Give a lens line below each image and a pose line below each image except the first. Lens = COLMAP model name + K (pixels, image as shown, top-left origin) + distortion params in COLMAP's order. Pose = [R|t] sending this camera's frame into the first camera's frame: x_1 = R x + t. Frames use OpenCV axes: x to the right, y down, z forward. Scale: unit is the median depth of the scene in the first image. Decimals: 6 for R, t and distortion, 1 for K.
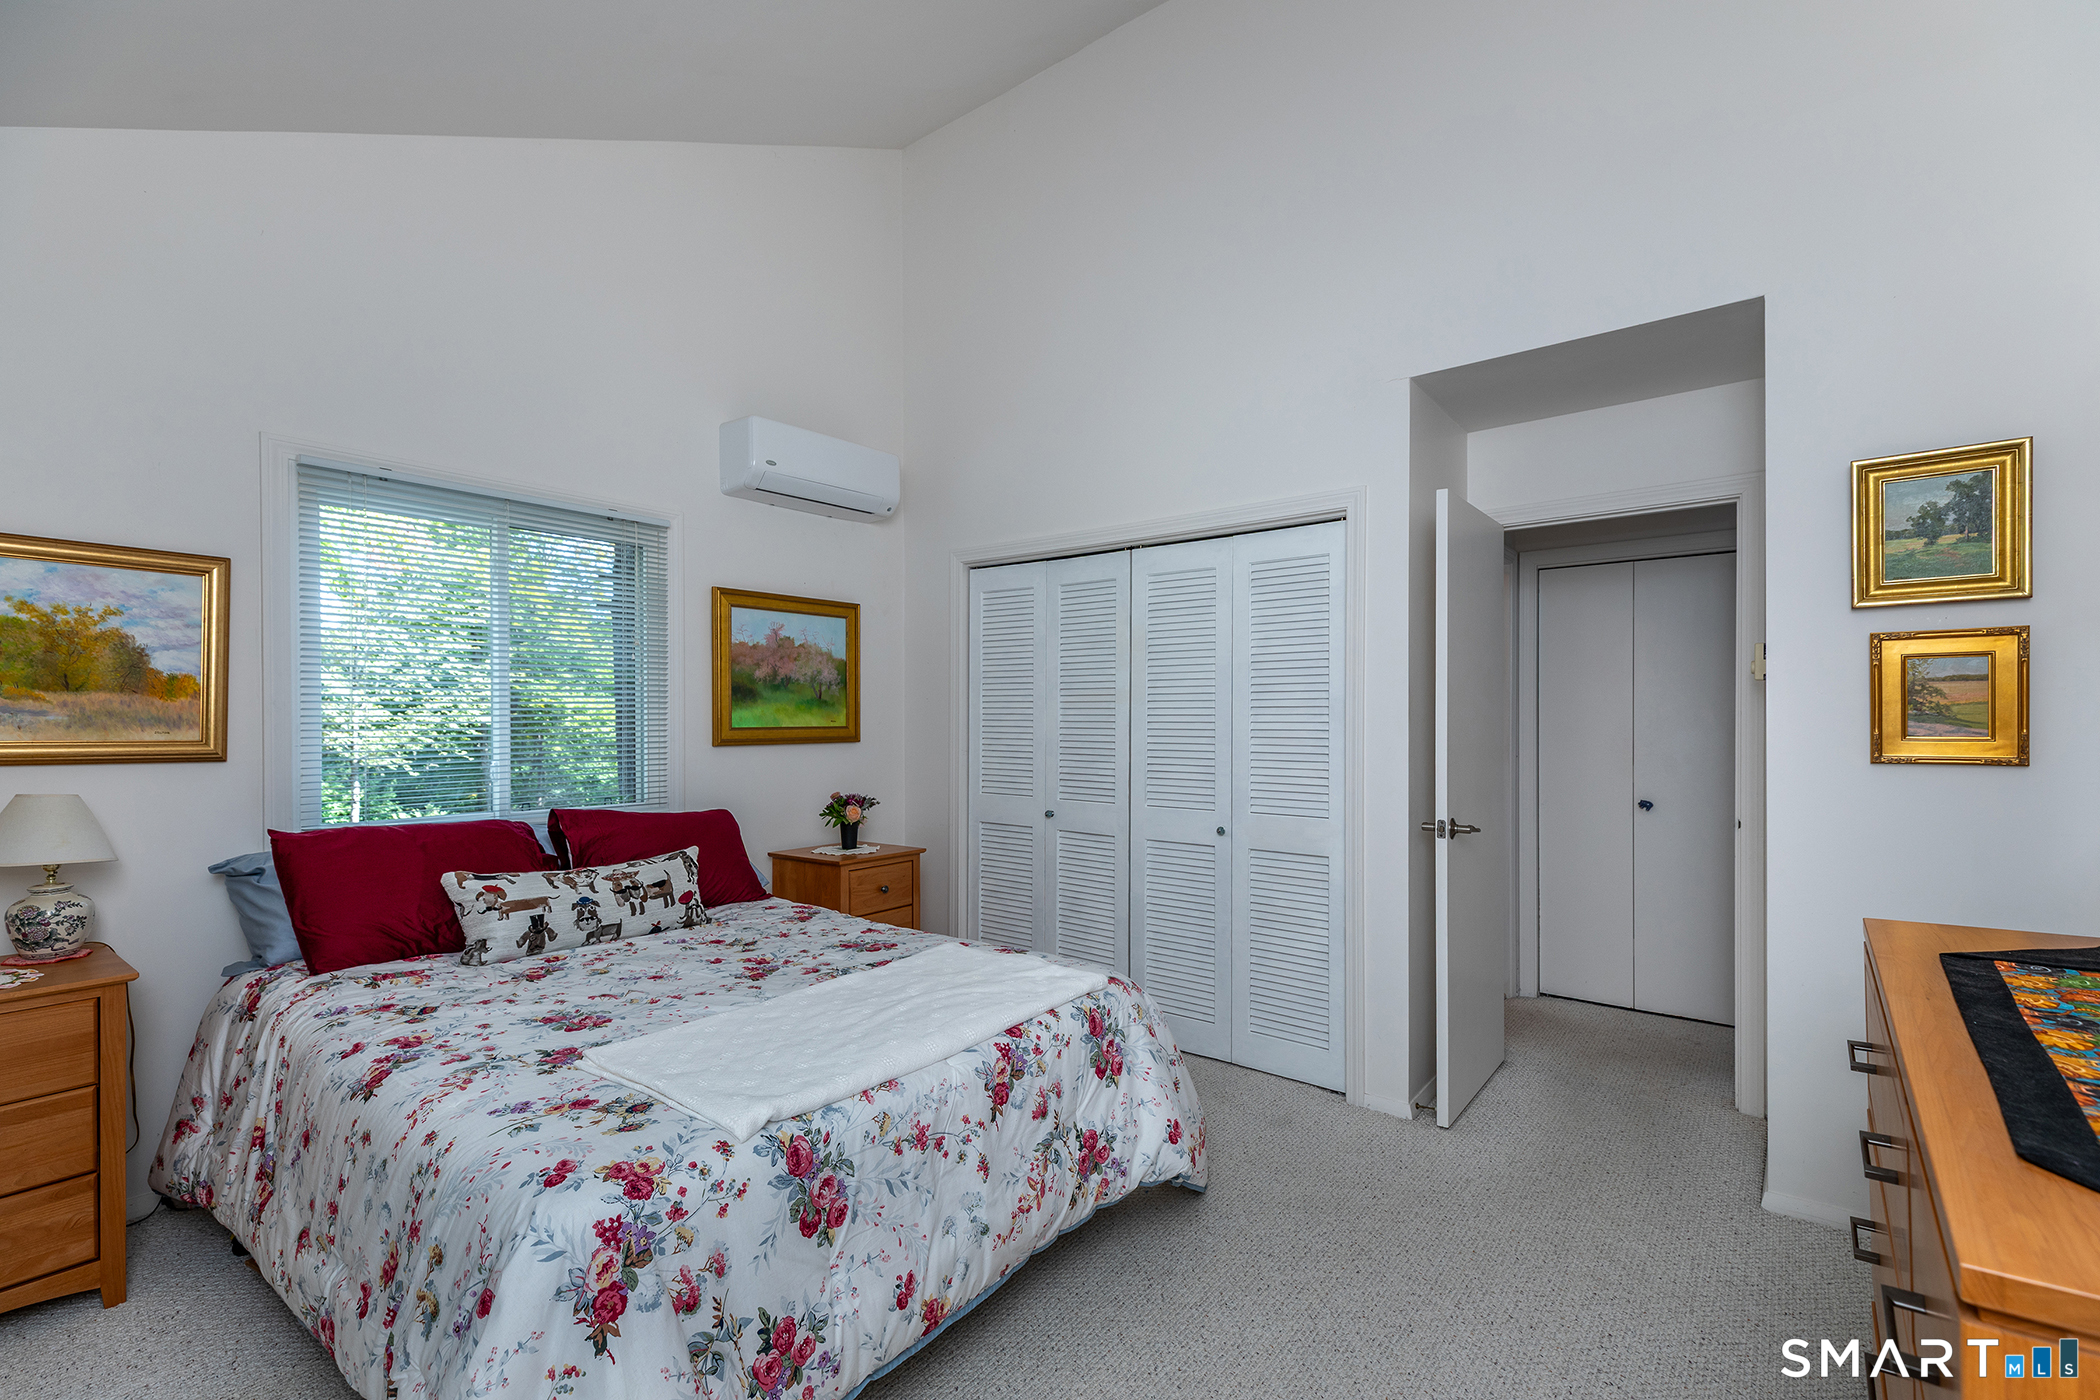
lens RADIAL K [[944.3, 0, 1052.8], [0, 944.3, 708.8], [0, 0, 1]] dist [0.018314, -0.003144]
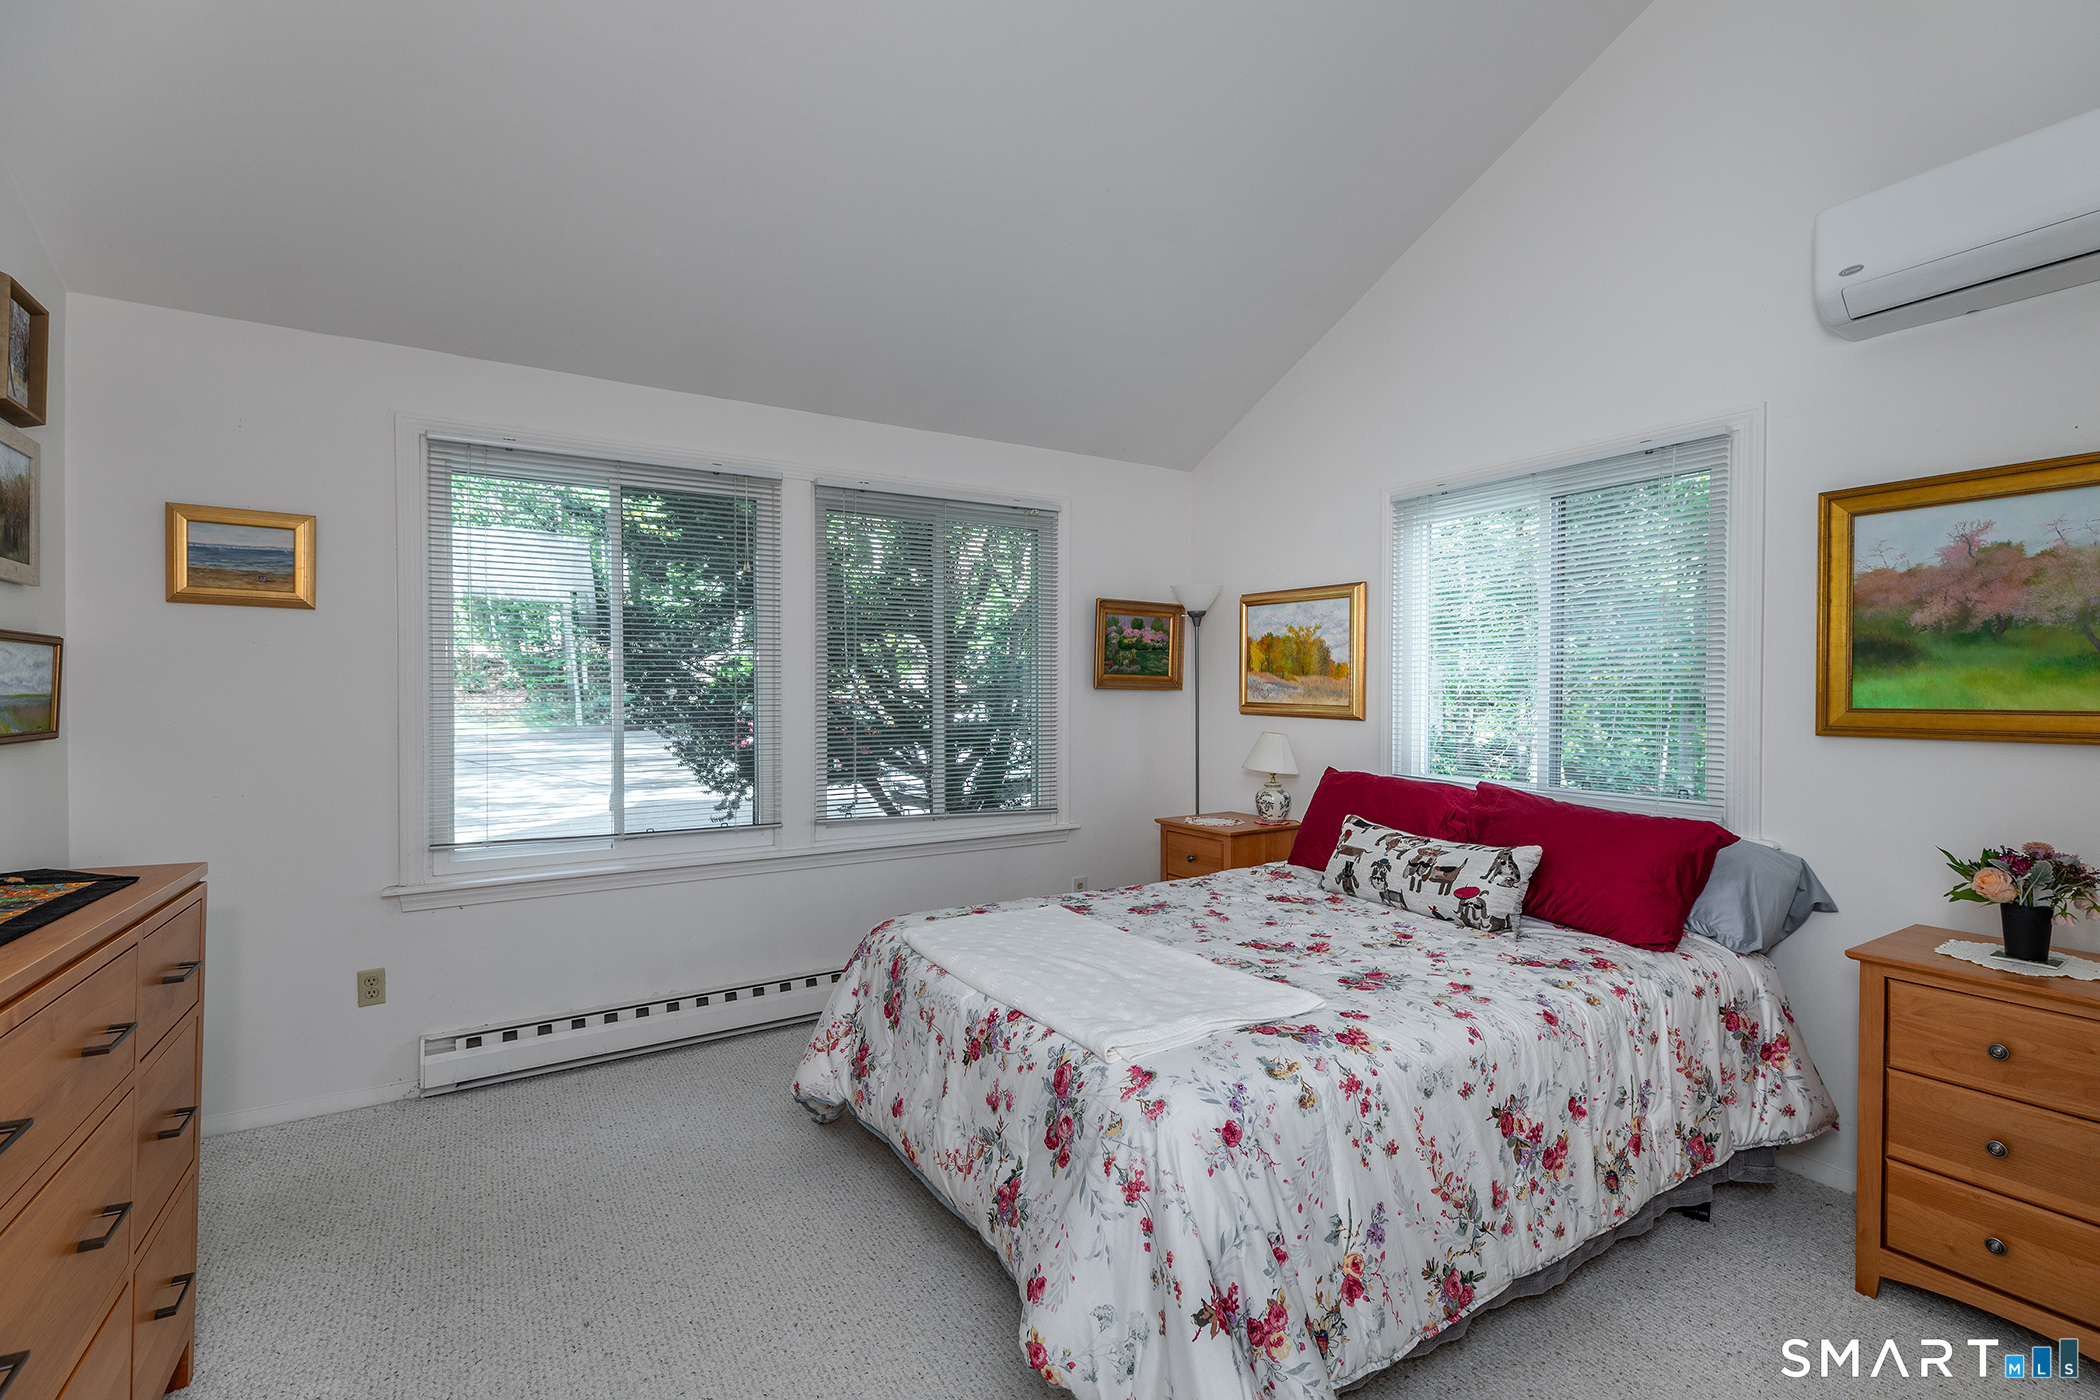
lens RADIAL K [[944.3, 0, 1057.6], [0, 944.3, 696.0], [0, 0, 1]] dist [0.018314, -0.003144]
pose [[-0.358531, 0.004903, -0.933505, 0.449721], [0.005511, 0.999980, 0.003136, 0.006835], [0.933501, -0.004020, -0.358551, 0.740101]]
